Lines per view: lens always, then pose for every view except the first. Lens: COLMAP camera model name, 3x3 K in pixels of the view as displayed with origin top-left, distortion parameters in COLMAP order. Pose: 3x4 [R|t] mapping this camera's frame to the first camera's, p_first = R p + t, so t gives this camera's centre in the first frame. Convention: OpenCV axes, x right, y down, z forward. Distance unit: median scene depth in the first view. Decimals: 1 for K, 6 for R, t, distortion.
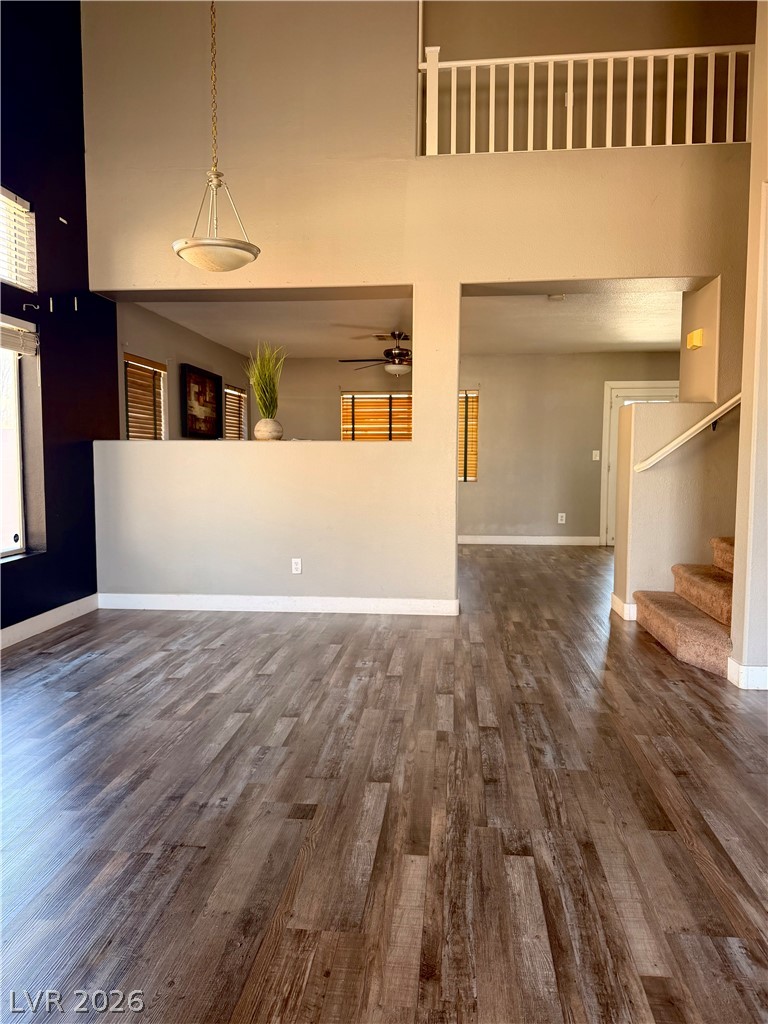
lens RADIAL K [[721.3, 0, 384.0], [0, 721.3, 512.0], [0, 0, 1]] dist [-0.014201, -0.006186]
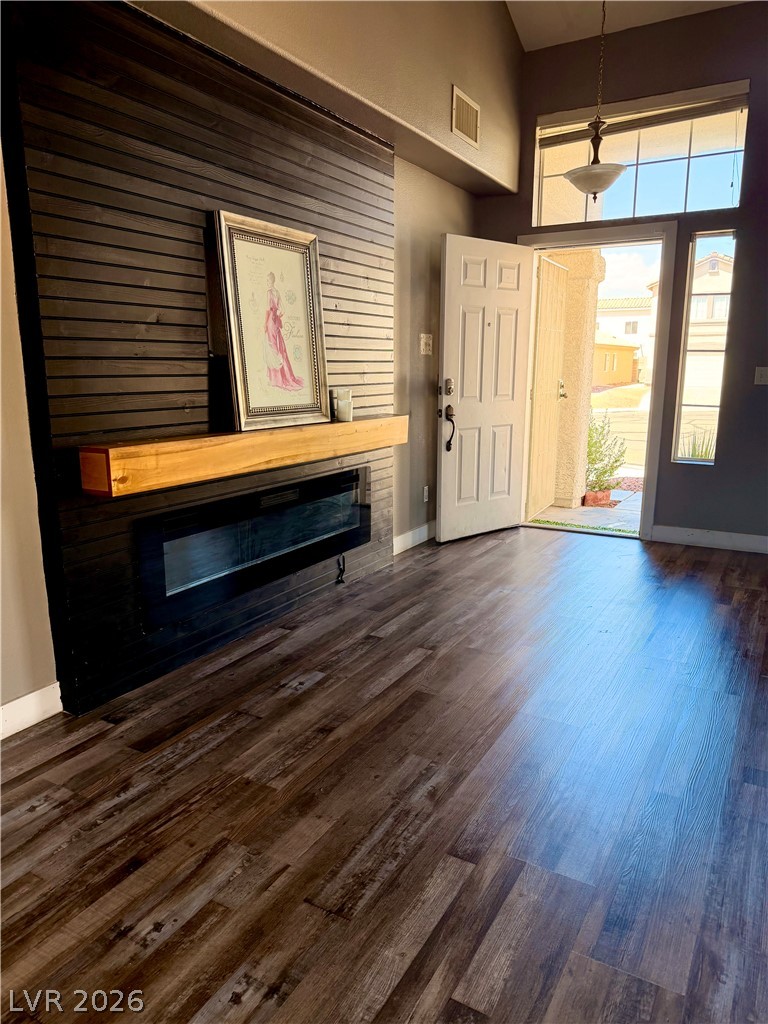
lens RADIAL K [[721.3, 0, 384.0], [0, 721.3, 512.0], [0, 0, 1]] dist [-0.014201, -0.006186]
pose [[-0.913696, -0.074408, 0.399529, -0.011759], [0.041084, 0.961148, 0.272960, -0.136768], [-0.404317, 0.265817, -0.875140, 1.414944]]
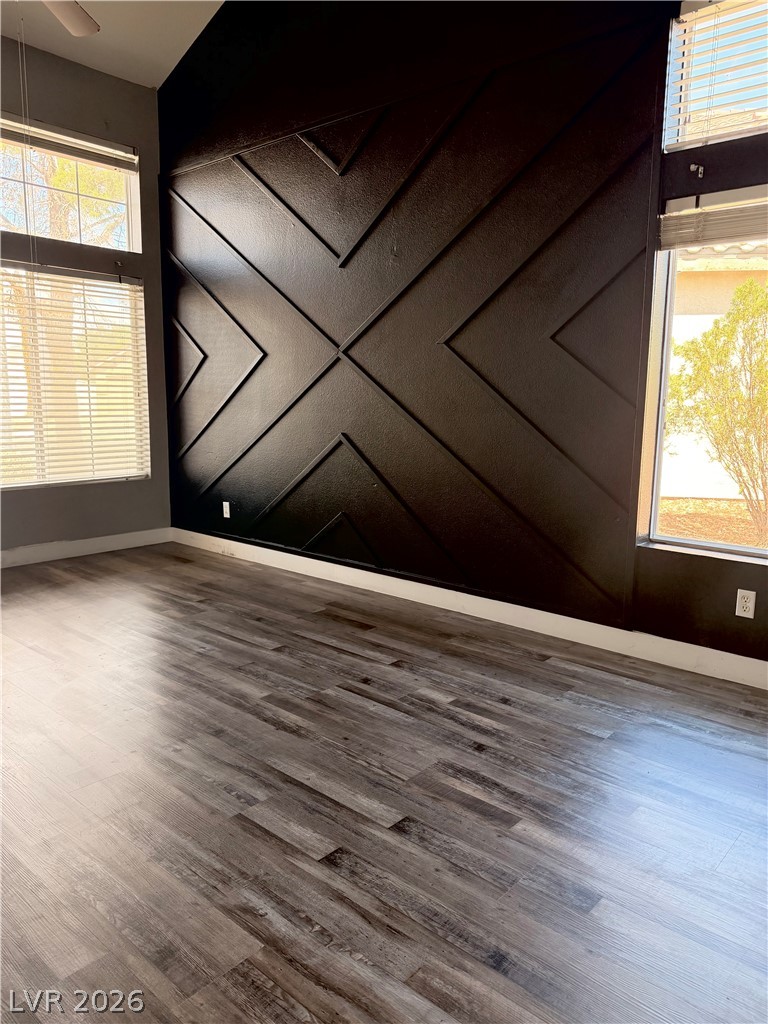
lens RADIAL K [[721.3, 0, 384.0], [0, 721.3, 512.0], [0, 0, 1]] dist [-0.014201, -0.006186]
pose [[-0.573947, 0.129892, -0.808525, 0.279018], [-0.083697, 0.972864, 0.215708, -0.114056], [0.814604, 0.191476, -0.547501, 1.305005]]
